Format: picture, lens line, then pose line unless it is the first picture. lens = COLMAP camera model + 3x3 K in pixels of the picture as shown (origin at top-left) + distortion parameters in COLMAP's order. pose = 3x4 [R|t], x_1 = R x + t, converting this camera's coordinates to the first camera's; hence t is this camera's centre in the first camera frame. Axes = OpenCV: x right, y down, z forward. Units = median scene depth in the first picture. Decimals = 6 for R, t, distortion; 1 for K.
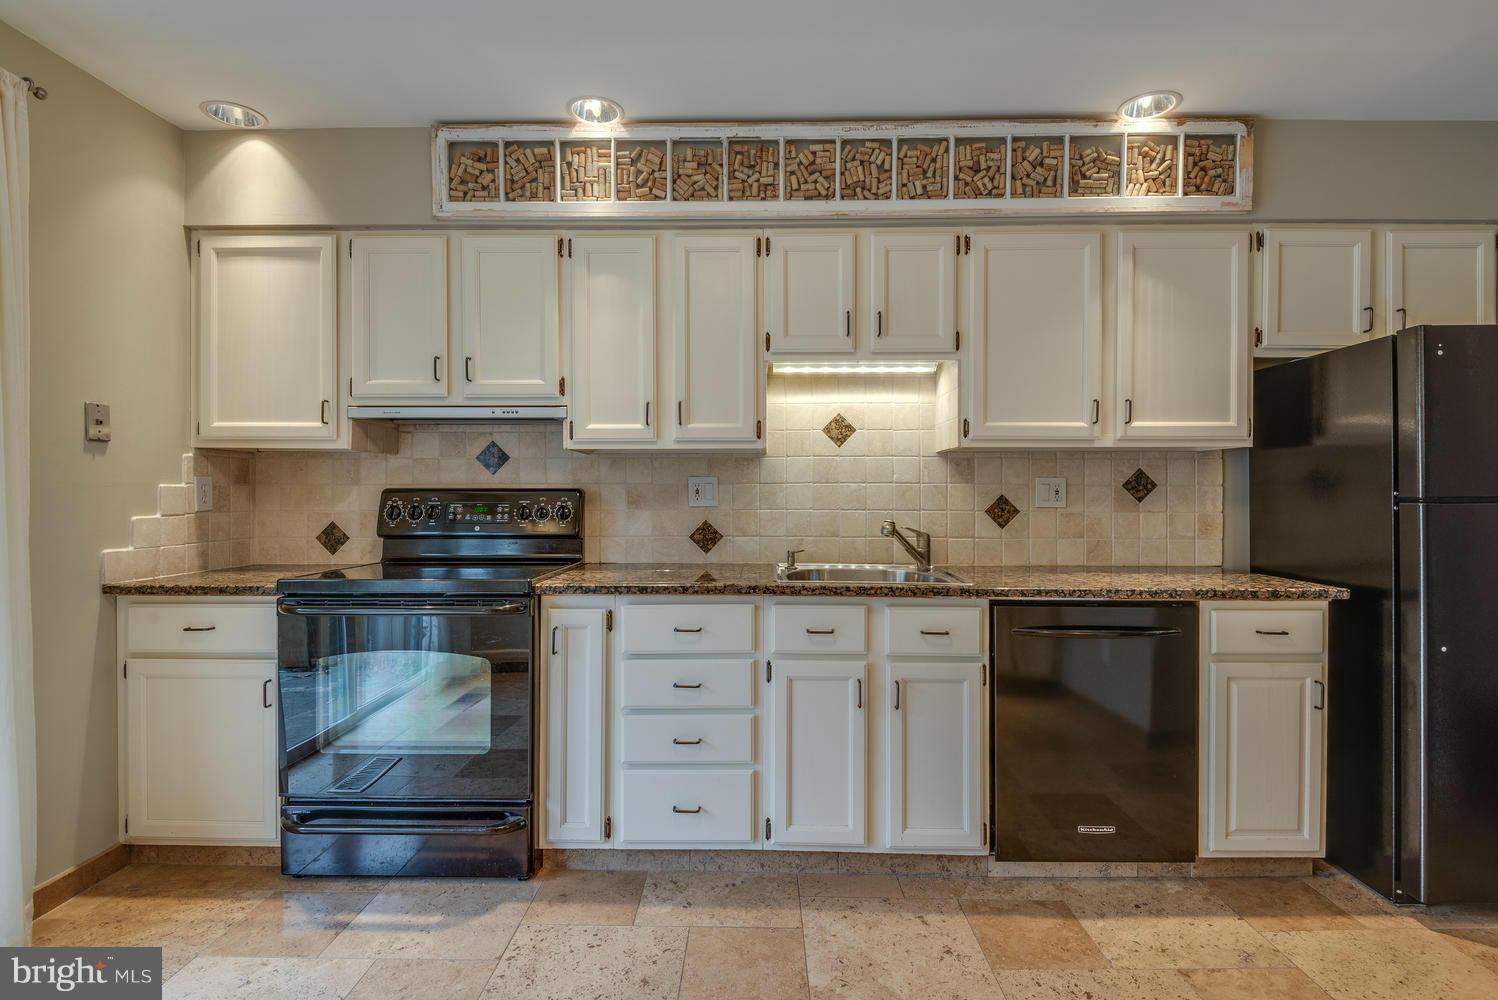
lens RADIAL K [[719.0, 0, 755.0], [0, 719.0, 493.0], [0, 0, 1]] dist [0.034063, -0.025658]
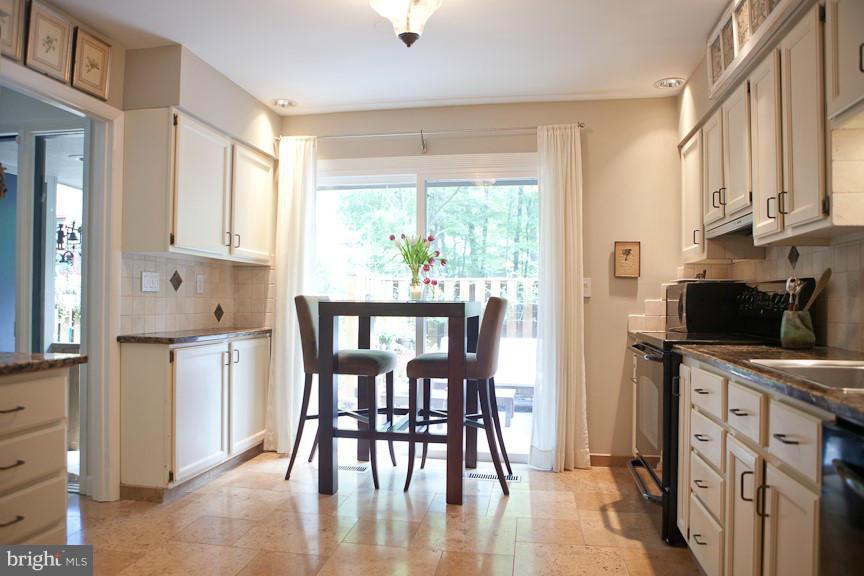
lens RADIAL K [[622.2, 0, 435.3], [0, 622.2, 290.4], [0, 0, 1]] dist [-0.108918, 0.087590]
pose [[-0.150564, -0.015559, -0.988478, 0.866446], [-0.005990, 0.999872, -0.014825, 0.033666], [0.988582, 0.003689, -0.150638, 0.632011]]
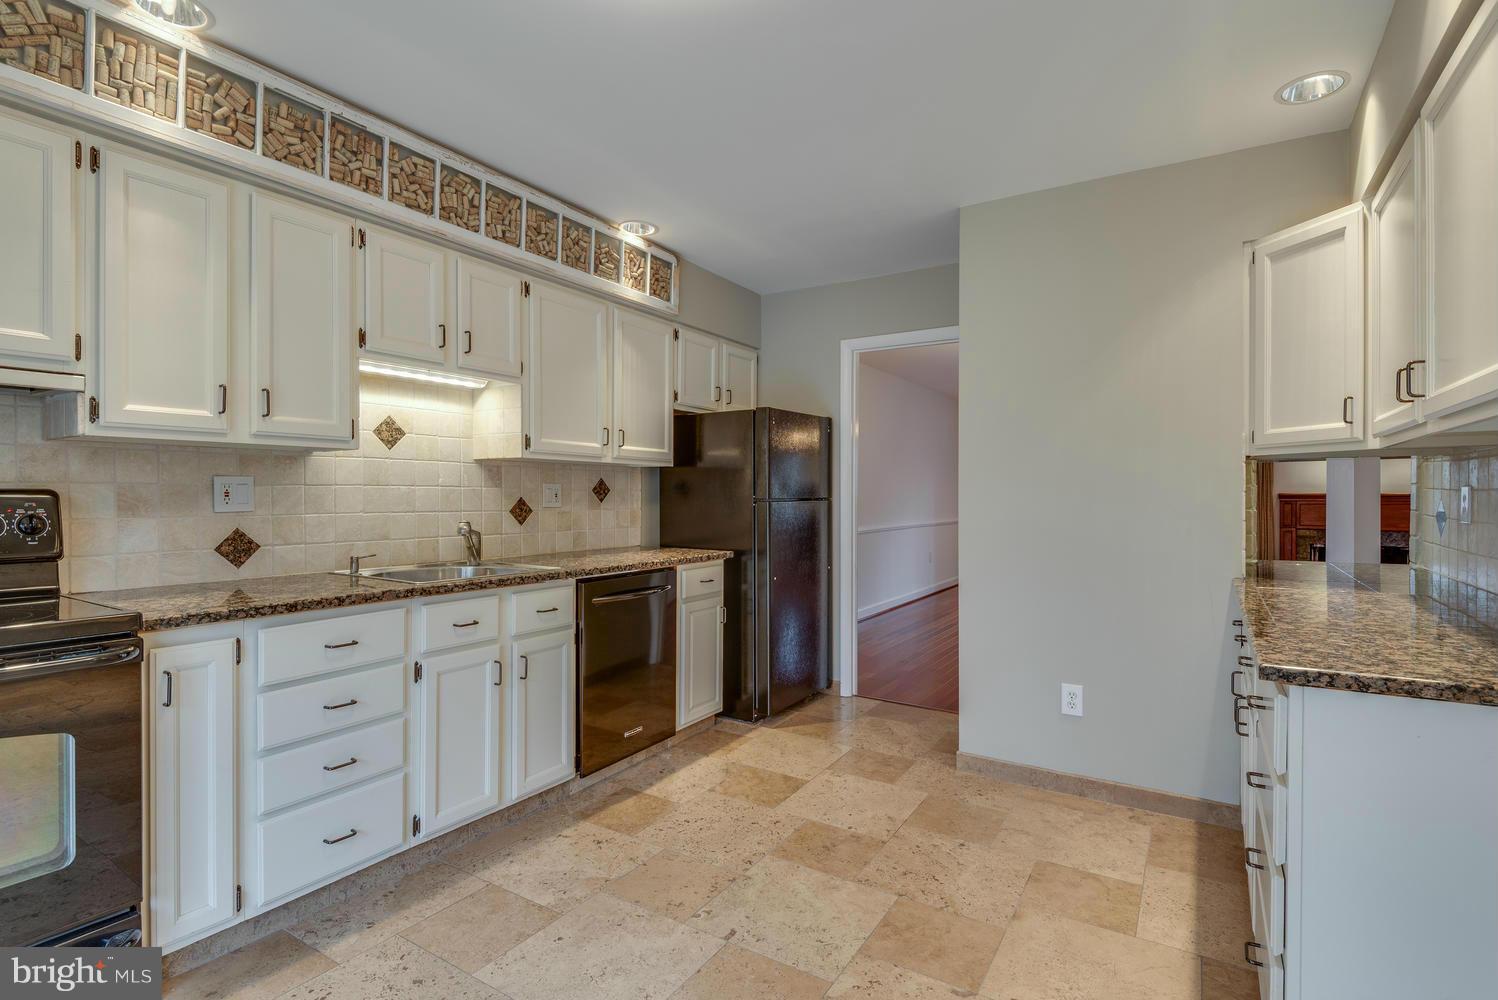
lens RADIAL K [[719.0, 0, 755.0], [0, 719.0, 493.0], [0, 0, 1]] dist [0.034063, -0.025658]
pose [[0.518820, 0.003327, 0.854877, -0.548071], [-0.004200, 0.999990, -0.001342, -0.005191], [-0.854873, -0.002895, 0.518829, 0.053247]]
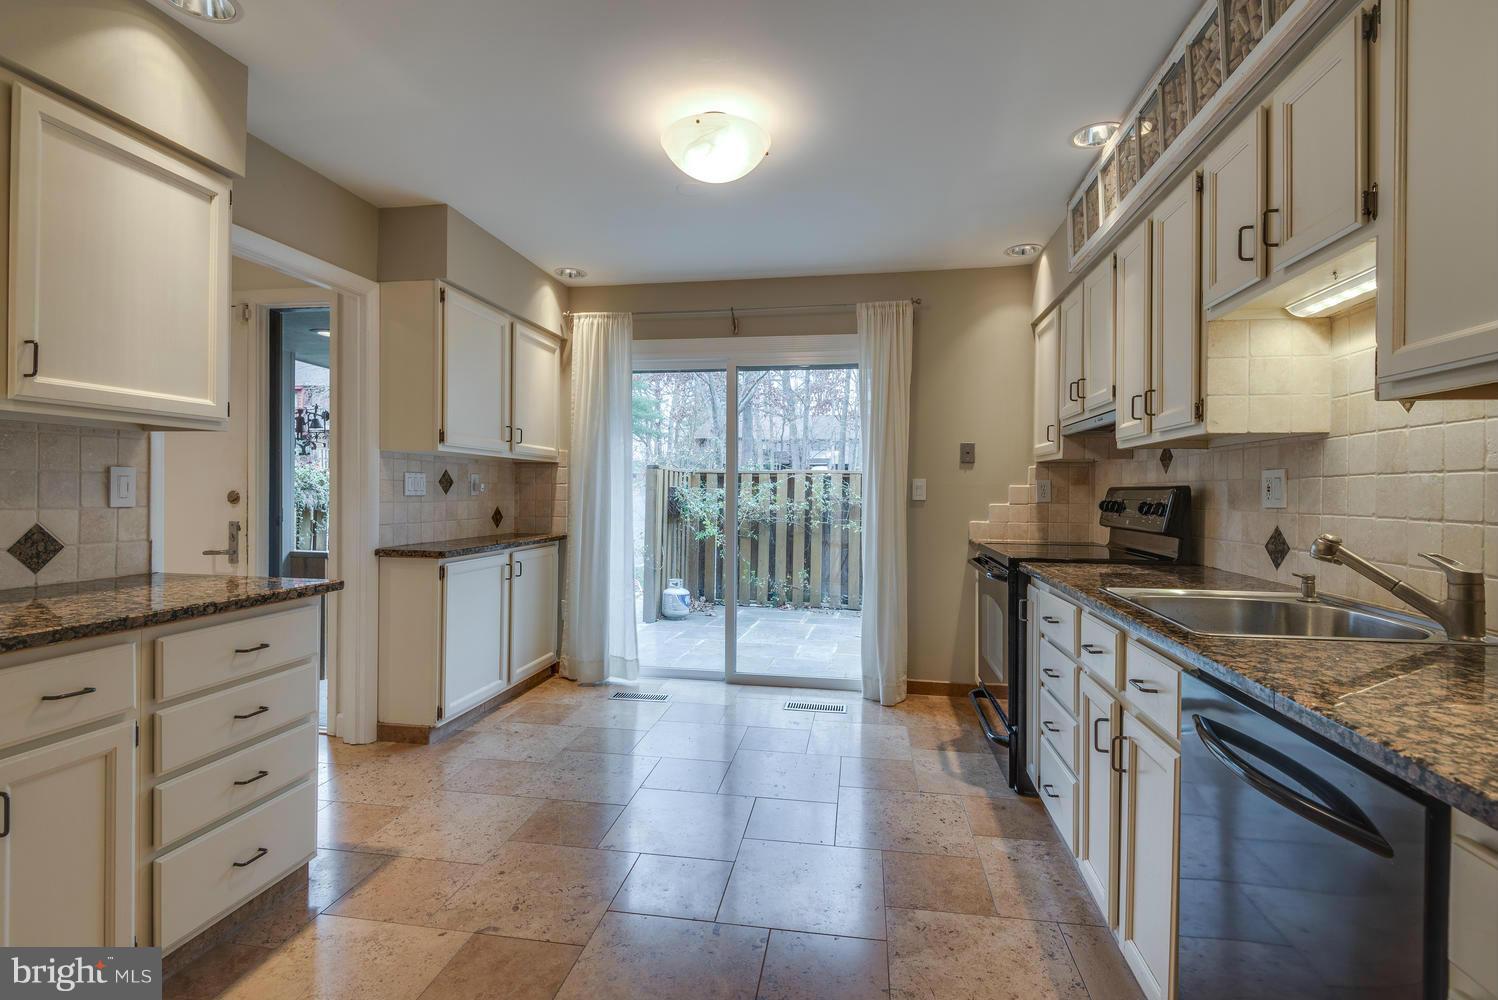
lens RADIAL K [[719.0, 0, 755.0], [0, 719.0, 493.0], [0, 0, 1]] dist [0.034063, -0.025658]
pose [[-0.142677, 0.001767, -0.989768, 0.893715], [-0.006224, 0.999977, 0.002682, 0.004502], [0.989750, 0.006543, -0.142663, 0.638075]]
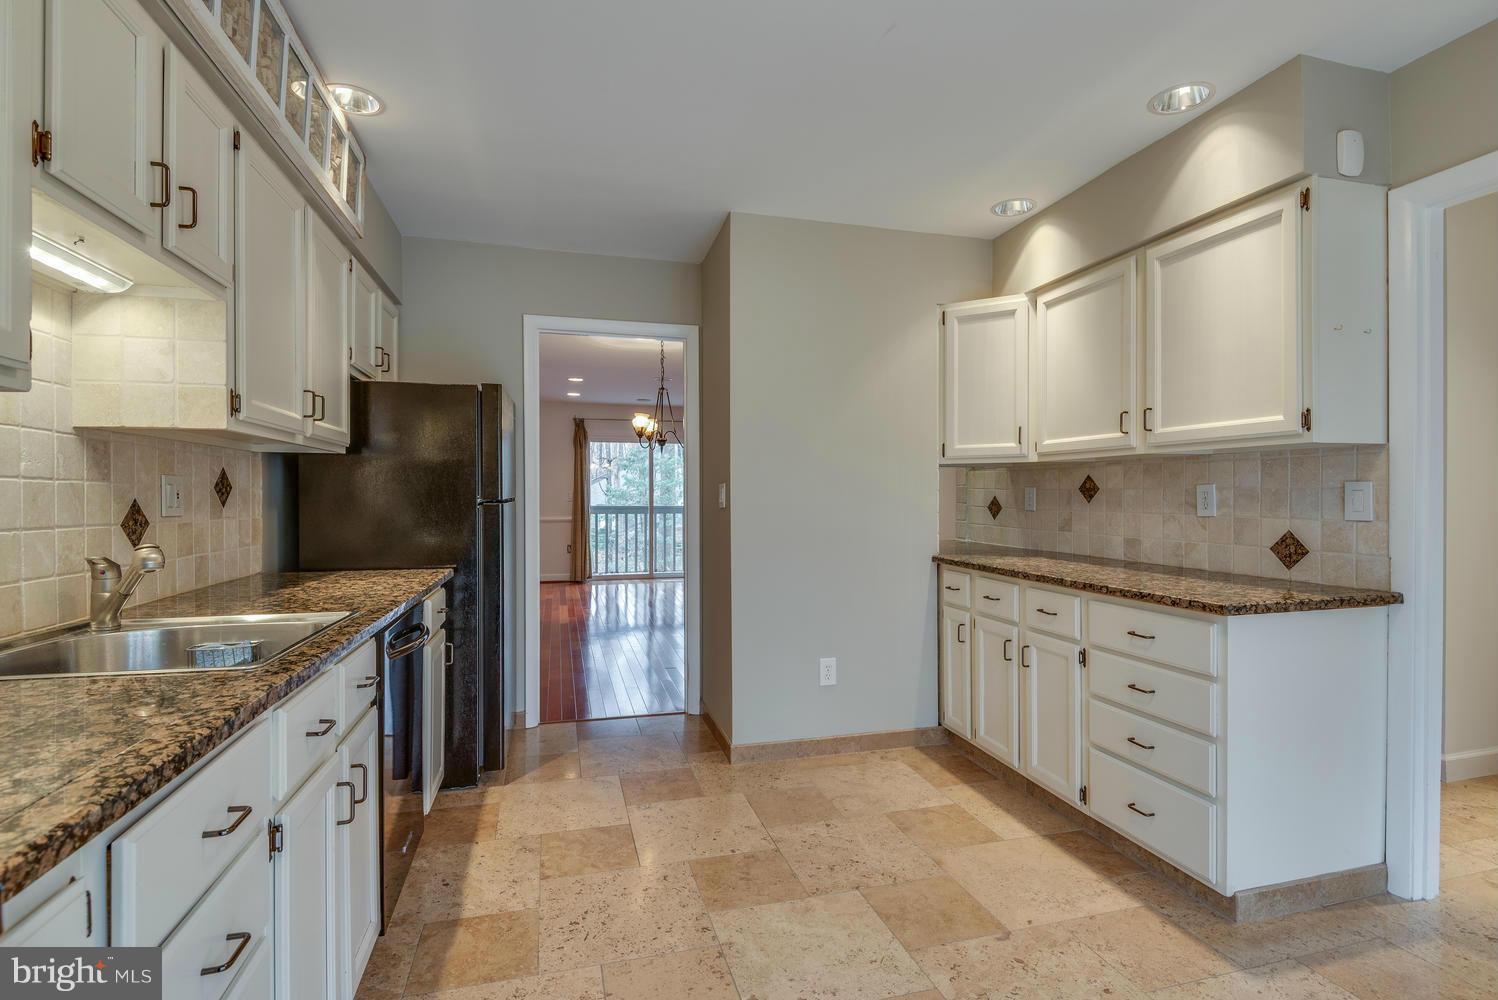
lens RADIAL K [[719.0, 0, 755.0], [0, 719.0, 493.0], [0, 0, 1]] dist [0.034063, -0.025658]
pose [[-0.276771, 0.002435, 0.960933, -0.525720], [-0.001061, 0.999995, -0.002840, -0.002269], [-0.960935, -0.001806, -0.276767, 0.726130]]
